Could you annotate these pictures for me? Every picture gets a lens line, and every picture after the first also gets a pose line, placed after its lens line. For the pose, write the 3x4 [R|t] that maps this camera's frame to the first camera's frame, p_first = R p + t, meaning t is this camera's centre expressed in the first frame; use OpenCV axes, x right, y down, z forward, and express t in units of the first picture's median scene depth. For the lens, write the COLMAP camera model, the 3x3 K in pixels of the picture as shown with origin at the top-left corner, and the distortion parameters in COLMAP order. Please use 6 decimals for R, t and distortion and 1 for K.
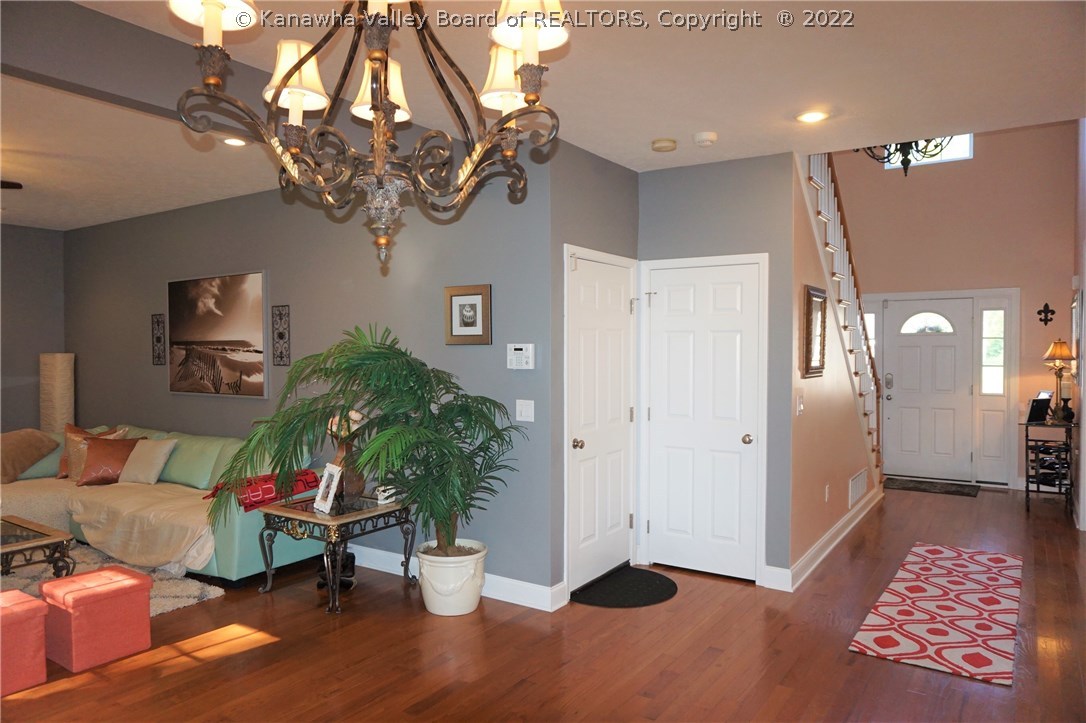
lens RADIAL K [[733.8, 0, 544.7], [0, 733.8, 363.5], [0, 0, 1]] dist [-0.025635, 0.007304]
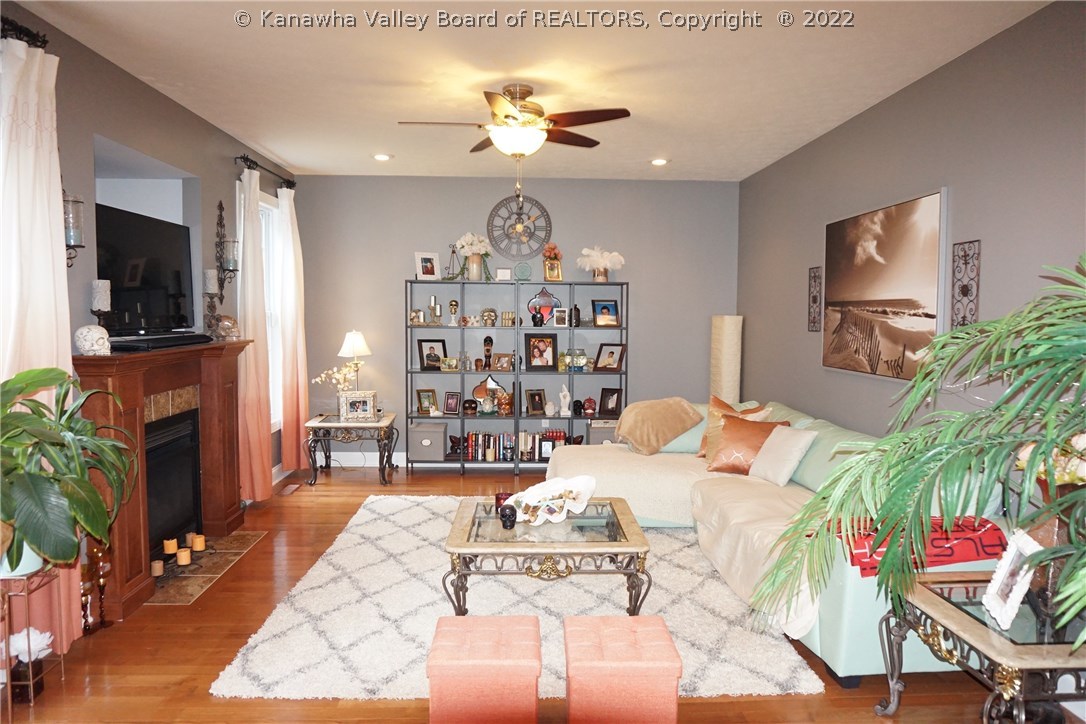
lens RADIAL K [[733.8, 0, 548.3], [0, 733.8, 368.1], [0, 0, 1]] dist [-0.025635, 0.007304]
pose [[0.592611, 0.065603, -0.802813, -0.066707], [-0.021466, 0.997610, 0.065676, -0.004994], [0.805203, -0.021687, 0.592603, 0.334245]]
